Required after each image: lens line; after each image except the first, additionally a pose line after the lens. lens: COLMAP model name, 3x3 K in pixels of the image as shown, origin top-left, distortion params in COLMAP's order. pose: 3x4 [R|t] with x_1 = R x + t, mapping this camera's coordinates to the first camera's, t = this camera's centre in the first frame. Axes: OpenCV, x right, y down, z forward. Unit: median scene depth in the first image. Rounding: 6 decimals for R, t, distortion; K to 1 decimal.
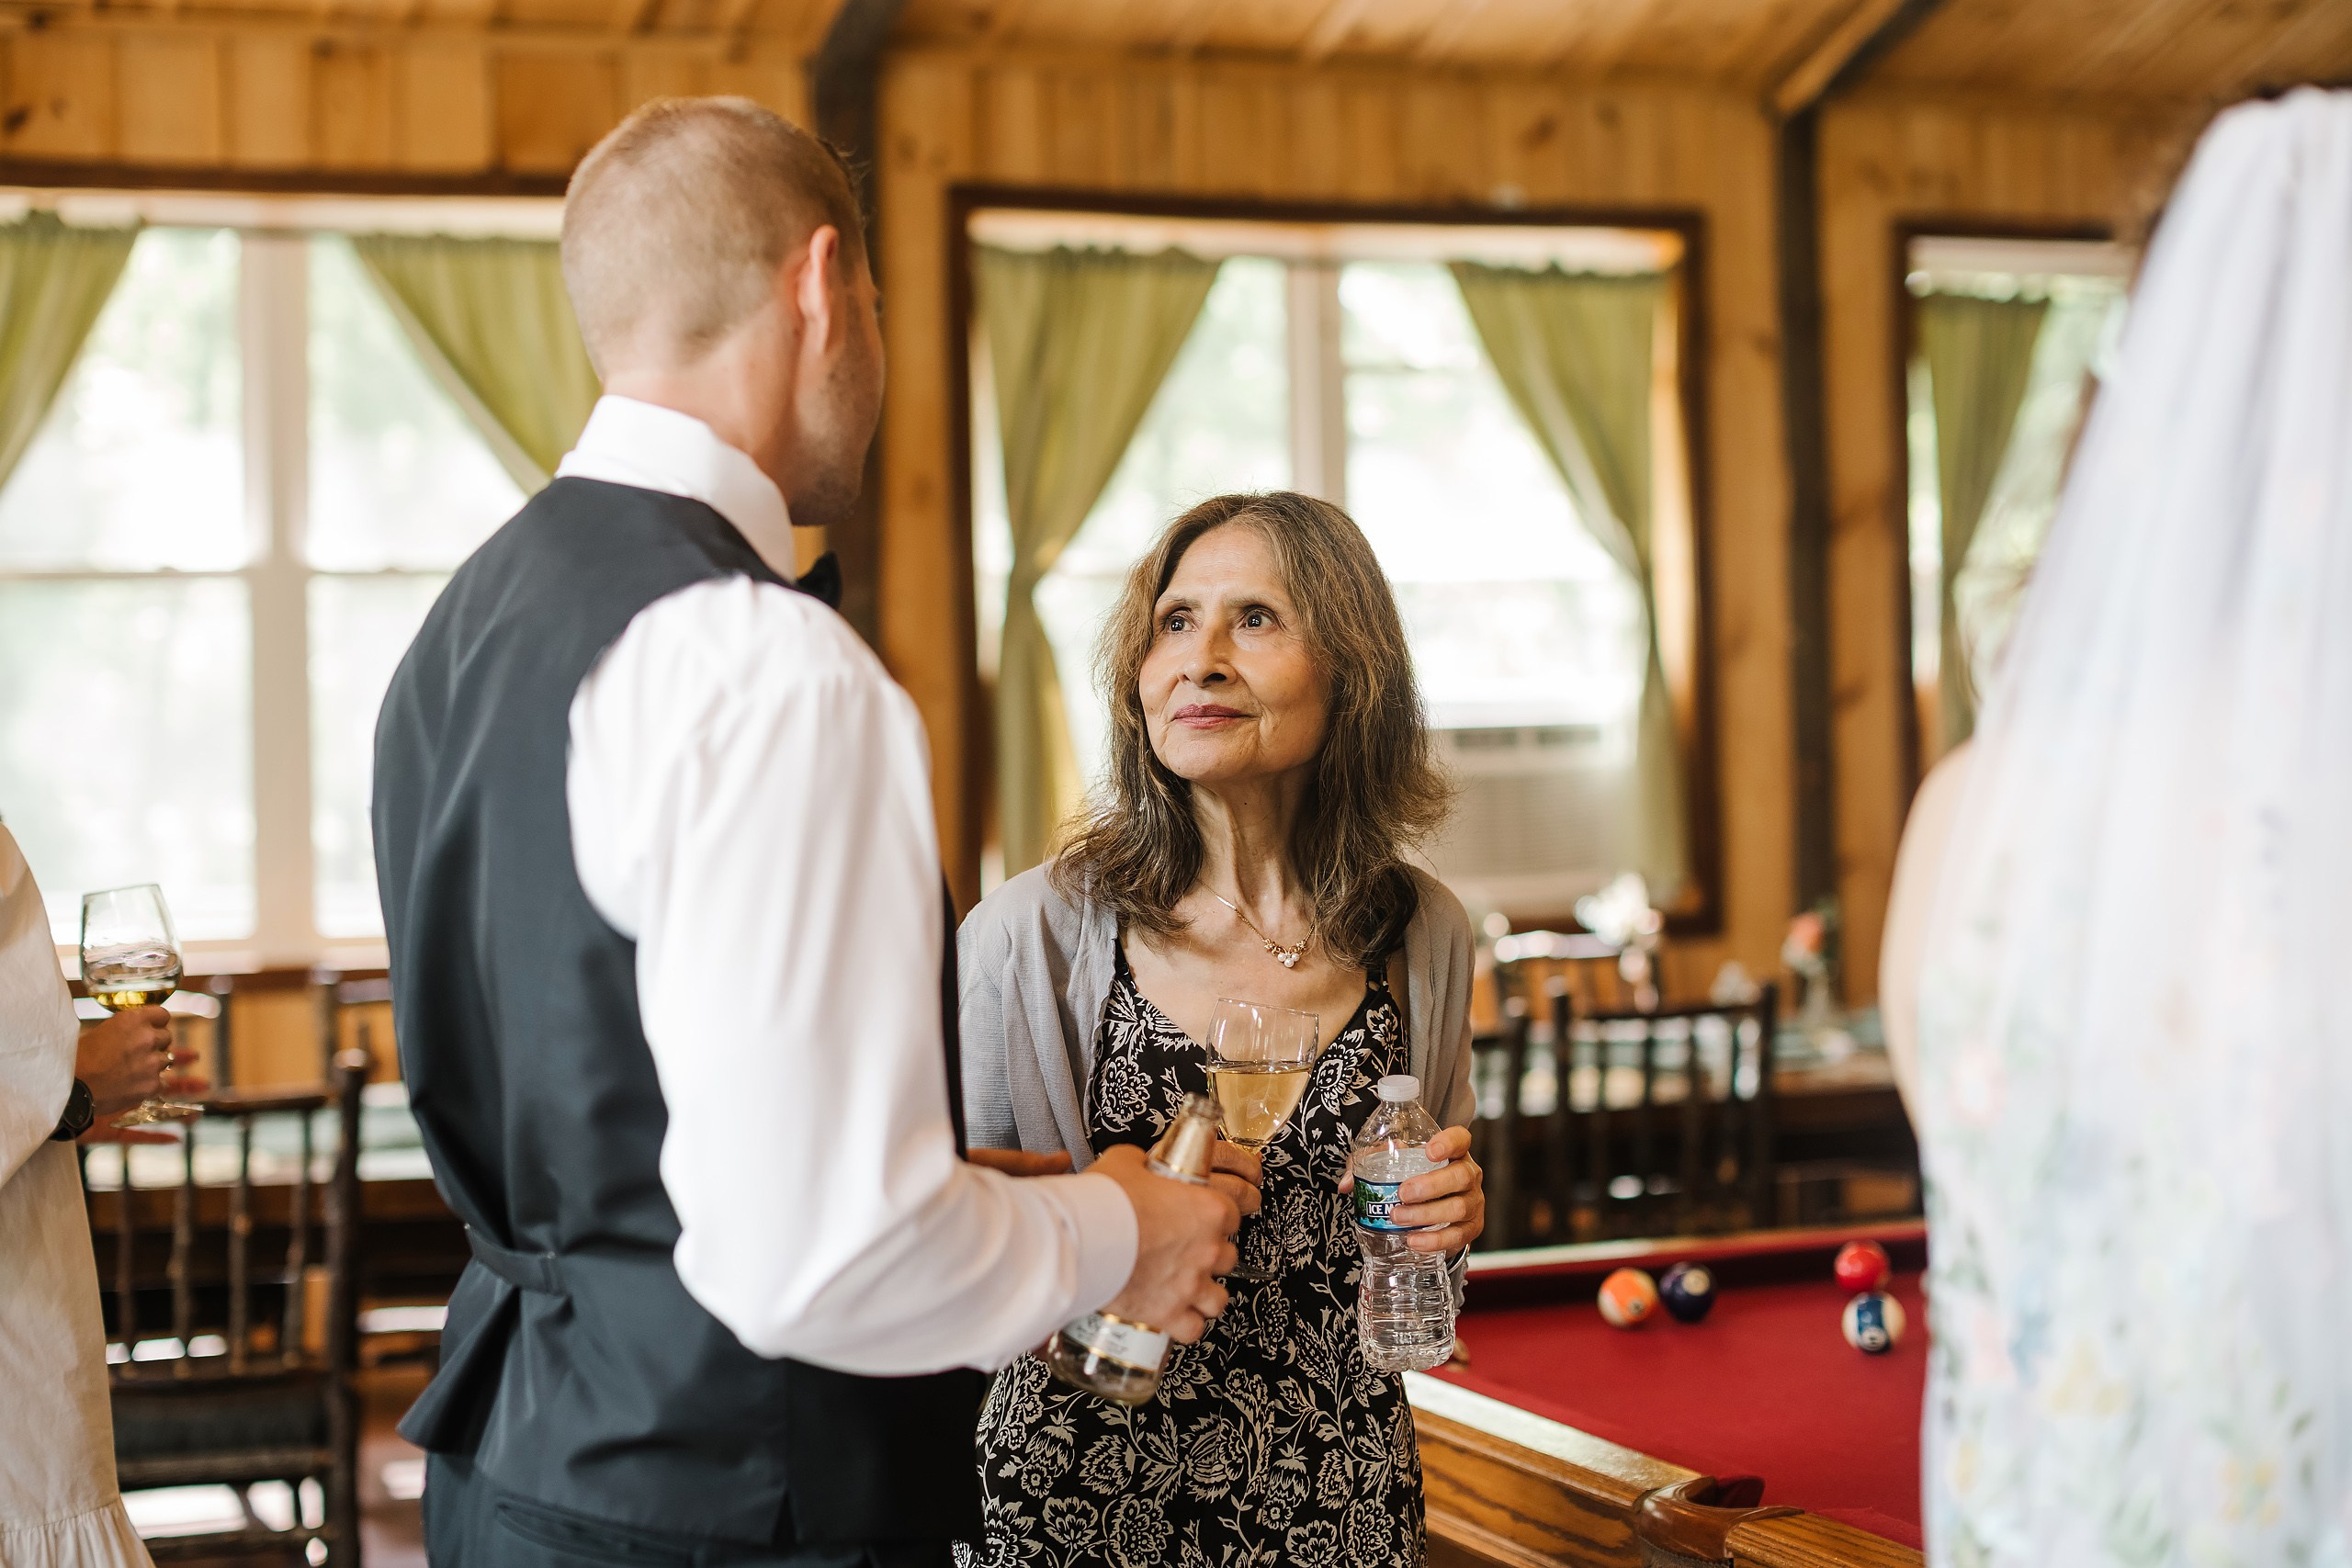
lens RADIAL K [[3550.4, 0, 1139.3], [0, 3550.4, 750.6], [0, 0, 1]] dist [-0.030639, 0.000000]
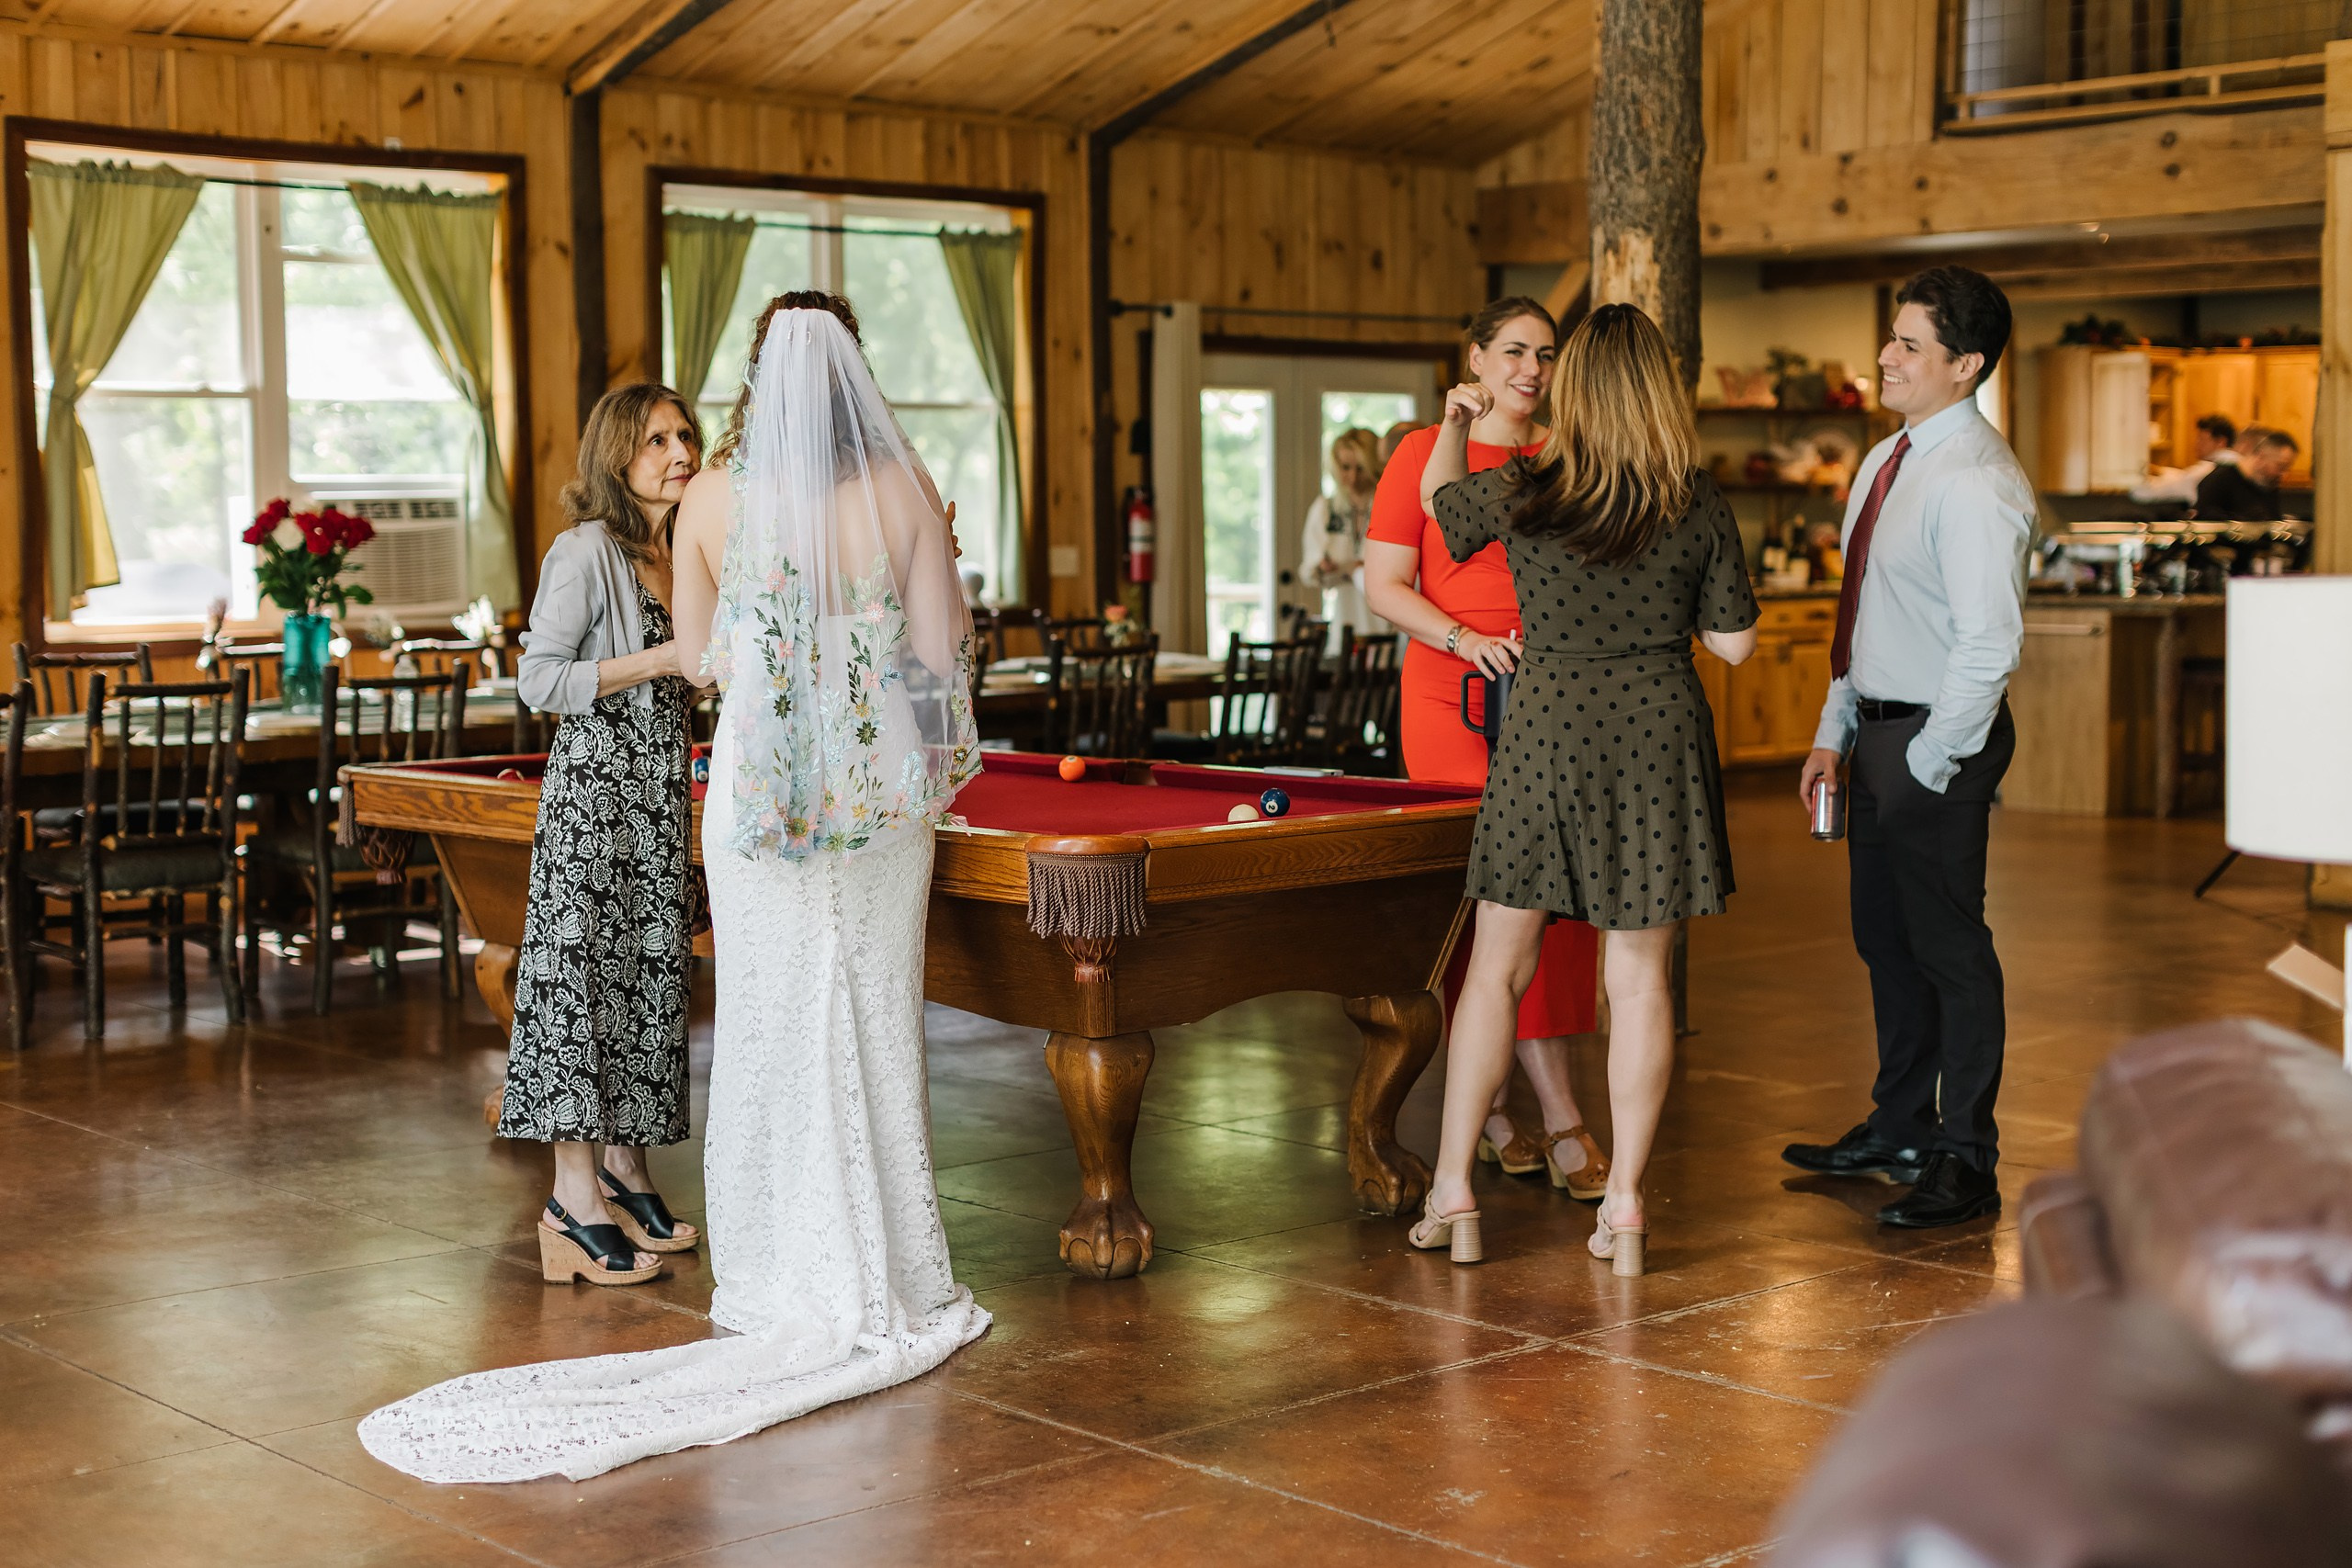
lens RADIAL K [[3550.4, 0, 1112.3], [0, 3550.4, 855.5], [0, 0, 1]] dist [-0.030639, 0.000000]
pose [[0.938401, -0.013461, 0.345287, -0.128146], [-0.023206, 0.994530, 0.101839, -0.017880], [-0.344769, -0.103579, 0.932955, -0.509170]]
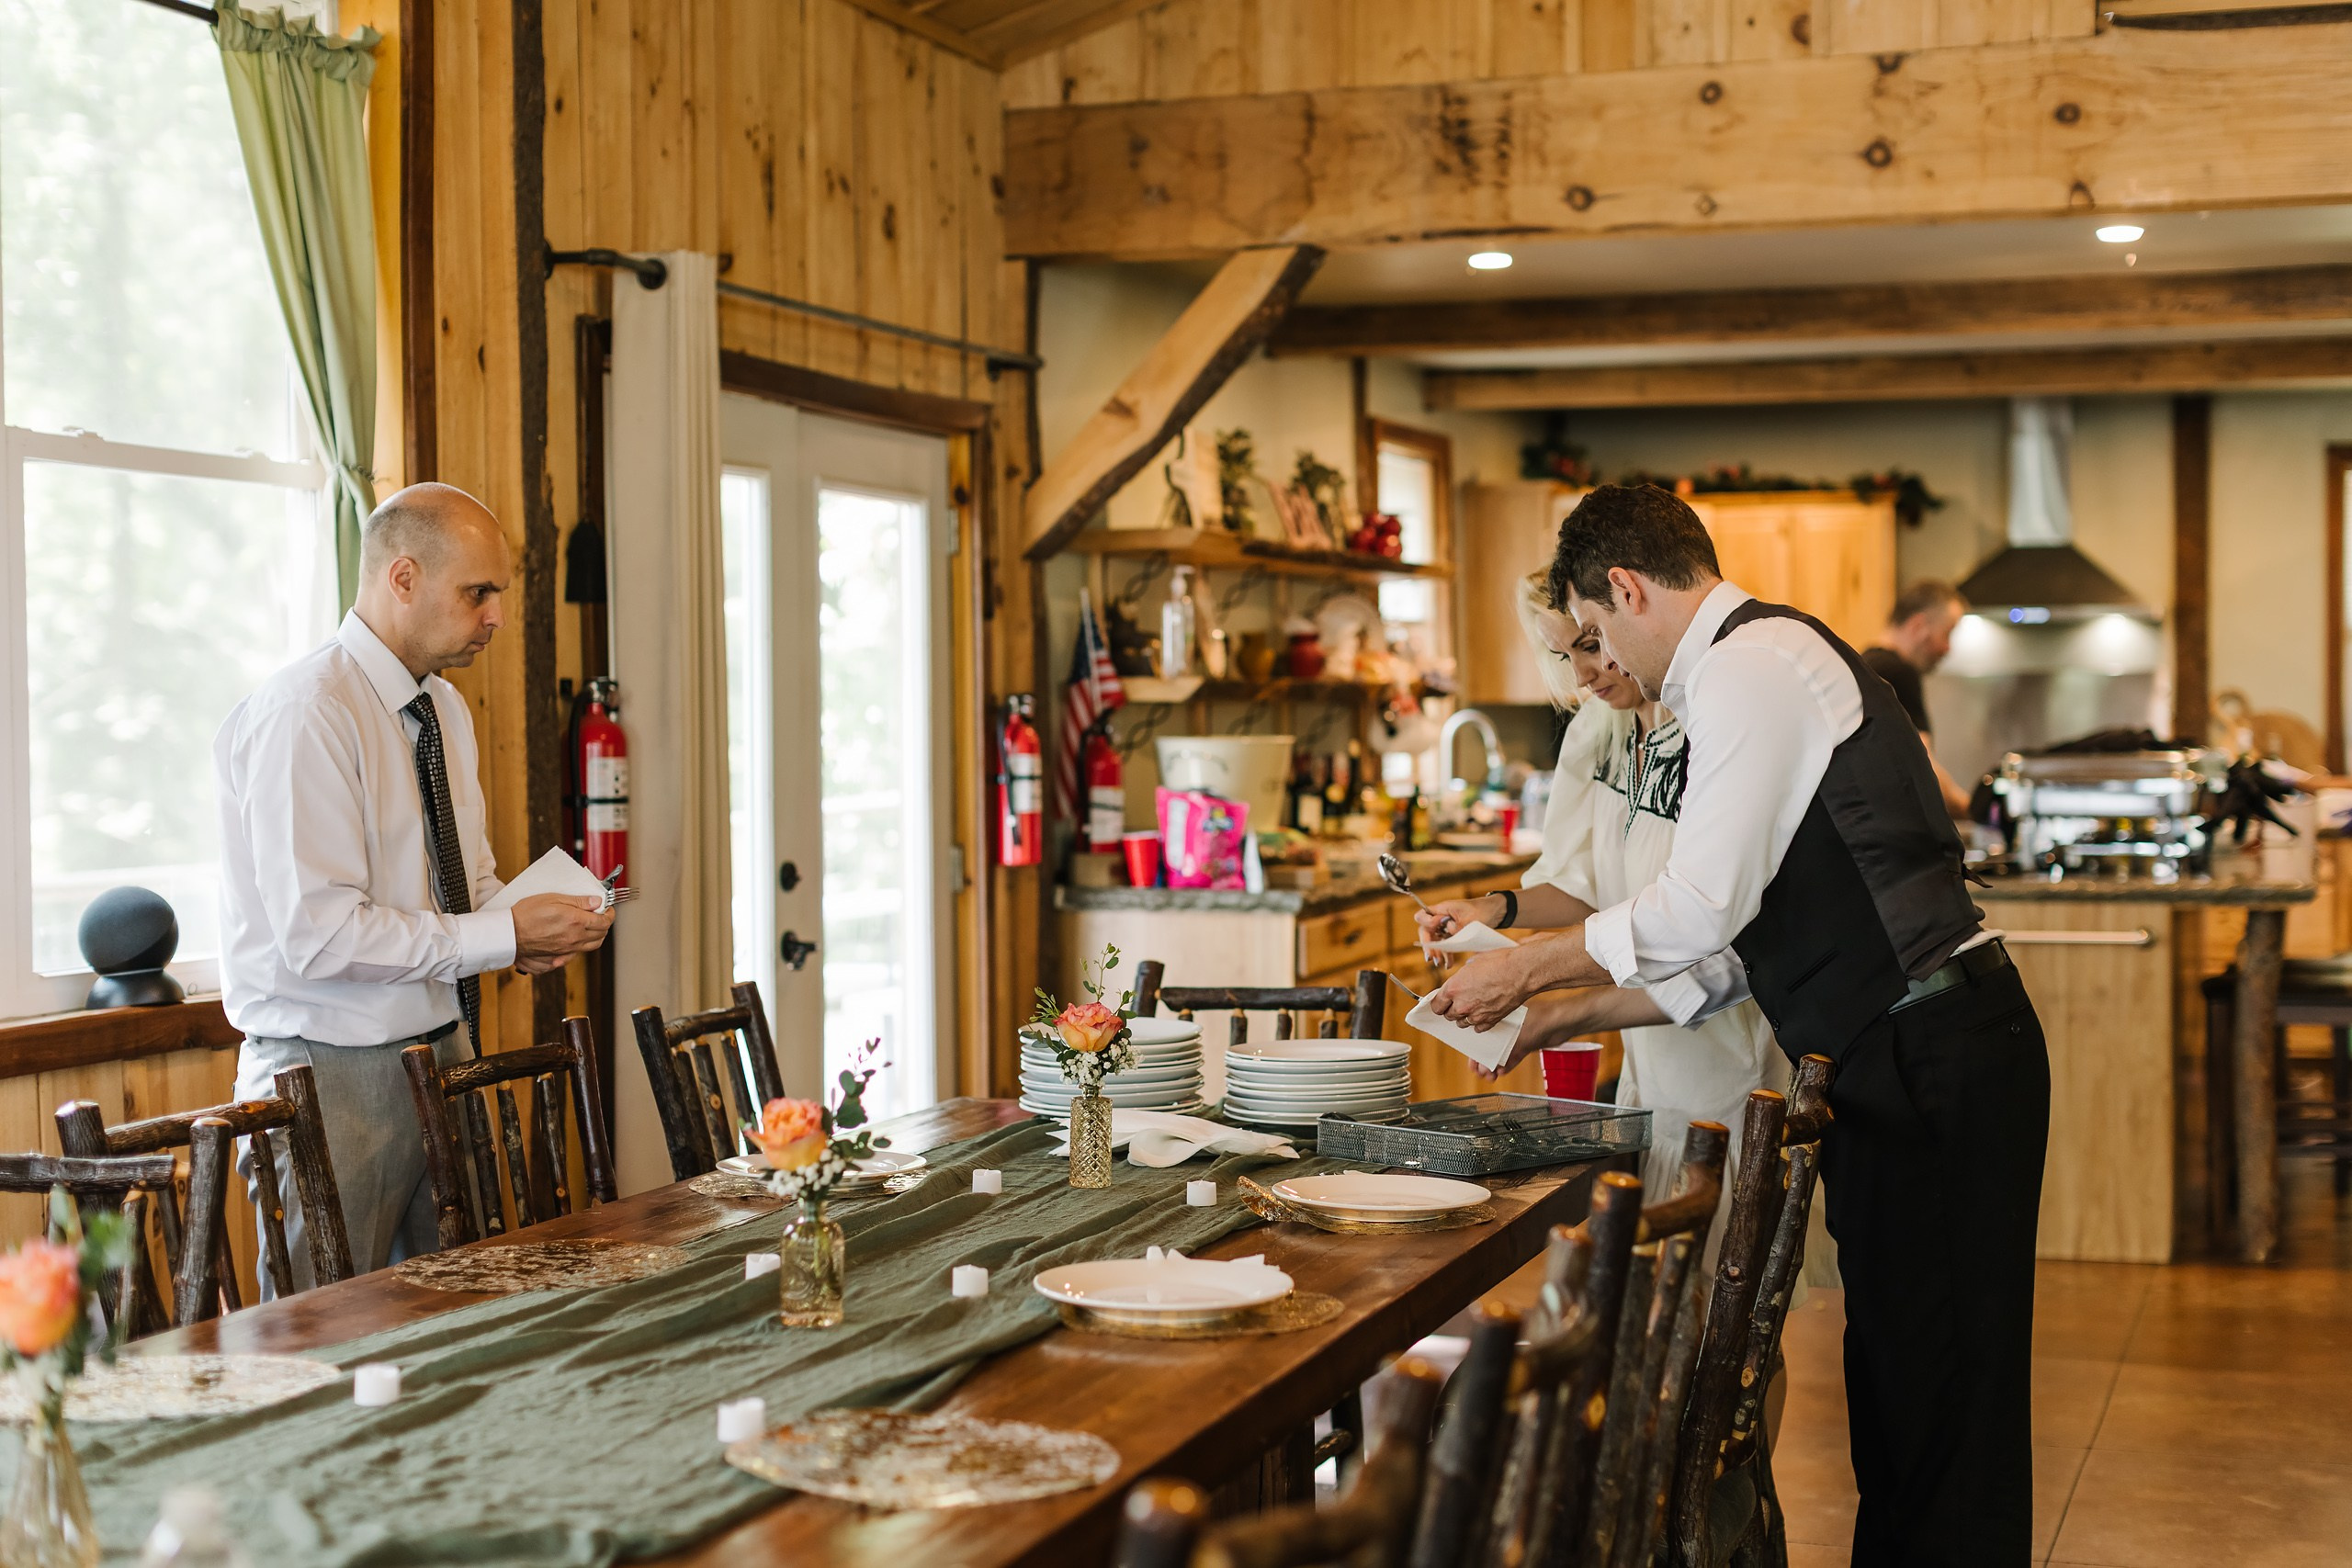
lens RADIAL K [[3550.4, 0, 1175.5], [0, 3550.4, 779.0], [0, 0, 1]] dist [-0.030639, 0.000000]
pose [[0.637059, 0.007970, 0.770773, -0.006981], [-0.022834, 0.999703, 0.008536, -0.008982], [-0.770476, -0.023037, 0.637052, 0.559044]]
